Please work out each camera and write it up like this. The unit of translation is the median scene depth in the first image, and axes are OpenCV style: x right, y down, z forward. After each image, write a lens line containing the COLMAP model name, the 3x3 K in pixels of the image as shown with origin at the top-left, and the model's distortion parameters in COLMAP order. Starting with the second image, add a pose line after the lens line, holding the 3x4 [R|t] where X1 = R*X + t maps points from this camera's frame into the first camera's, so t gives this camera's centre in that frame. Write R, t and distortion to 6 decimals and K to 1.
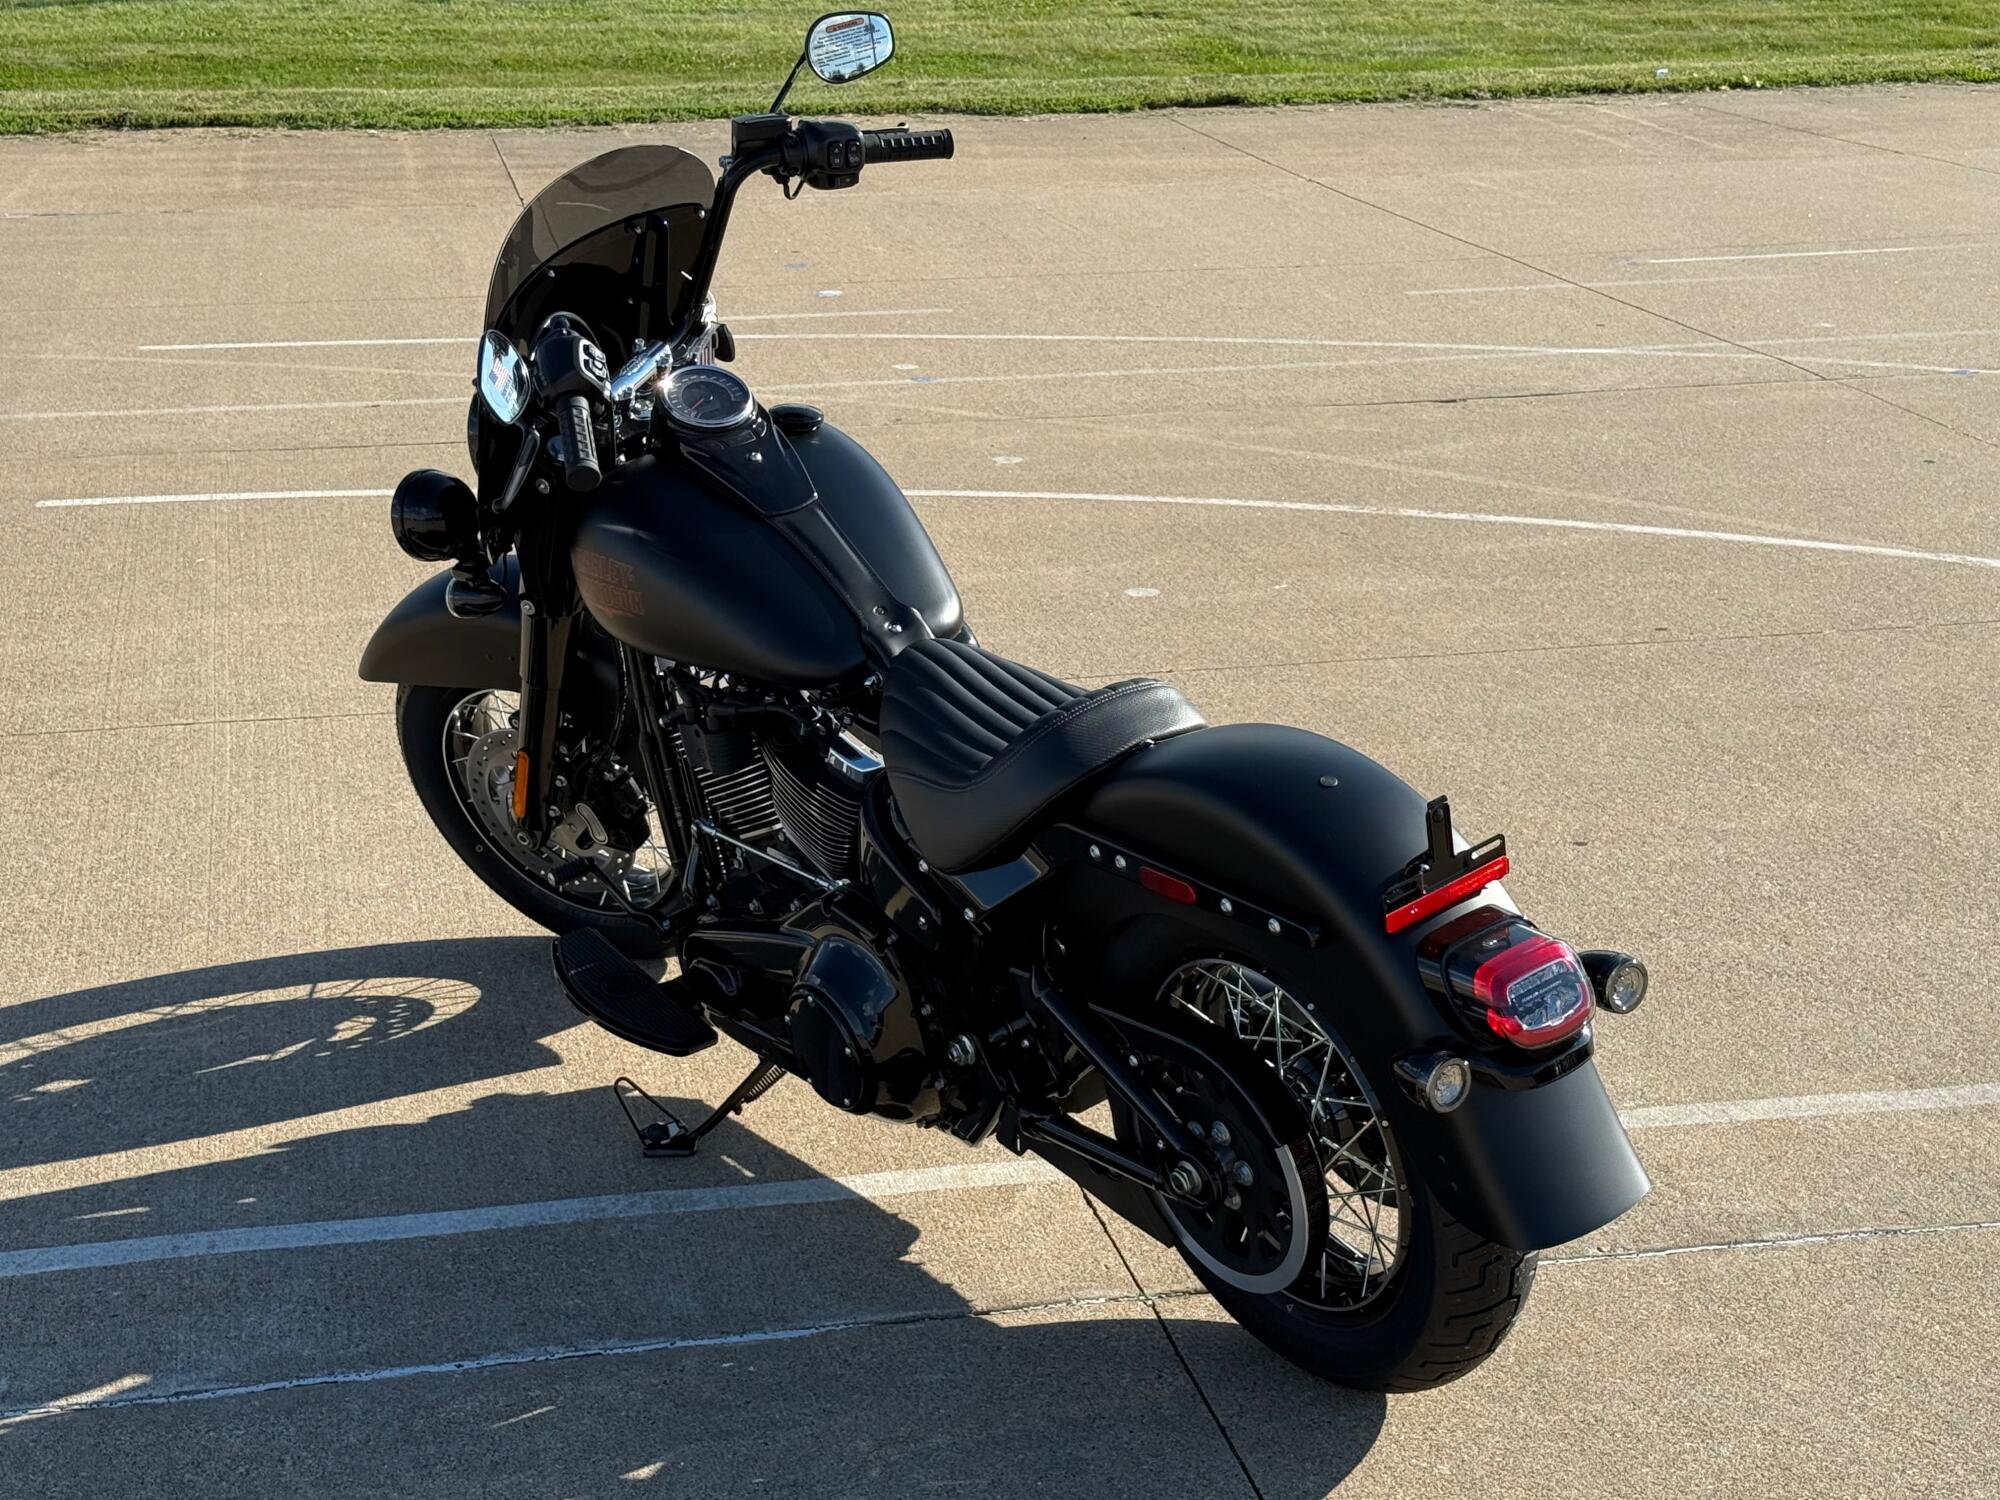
lens RADIAL K [[3173.3, 0, 1000.0], [0, 3173.3, 750.0], [0, 0, 1]] dist [0.142157, -0.052182]
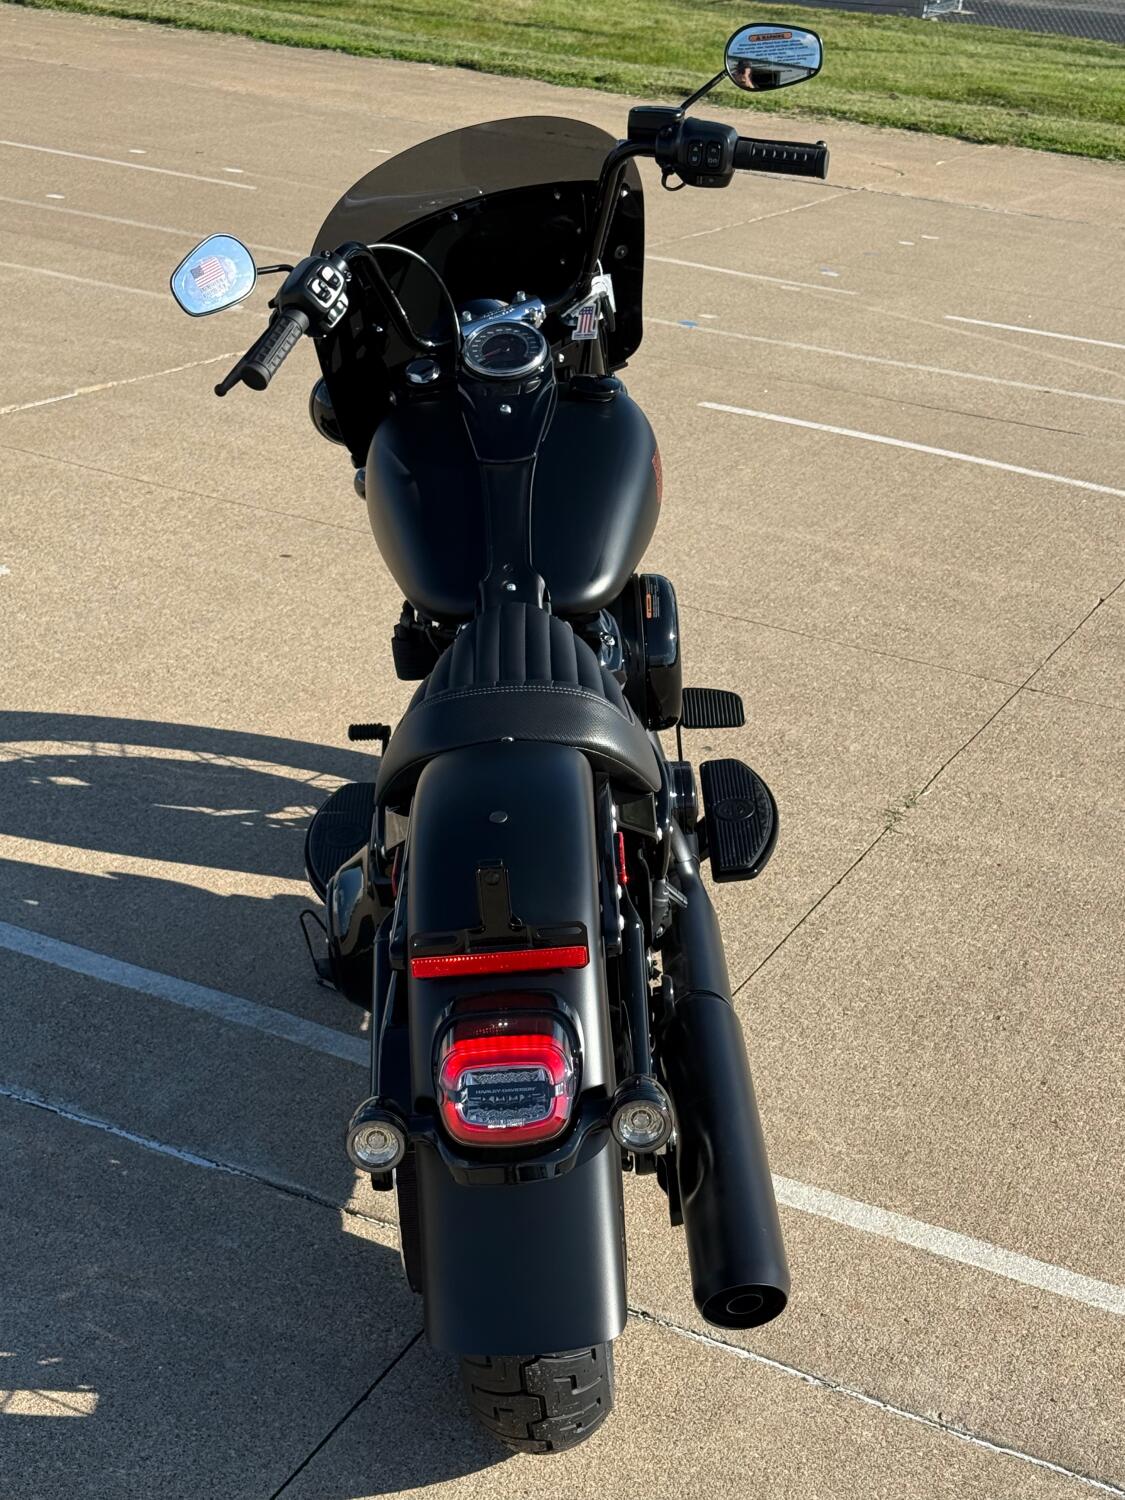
lens RADIAL K [[2380.0, 0, 562.5], [0, 2380.0, 750.0], [0, 0, 1]] dist [0.142157, -0.052182]
pose [[0.798605, 0.290994, -0.526833, 0.376207], [-0.270146, 0.955527, 0.118279, -0.076419], [0.537821, 0.047864, 0.841699, 0.302279]]
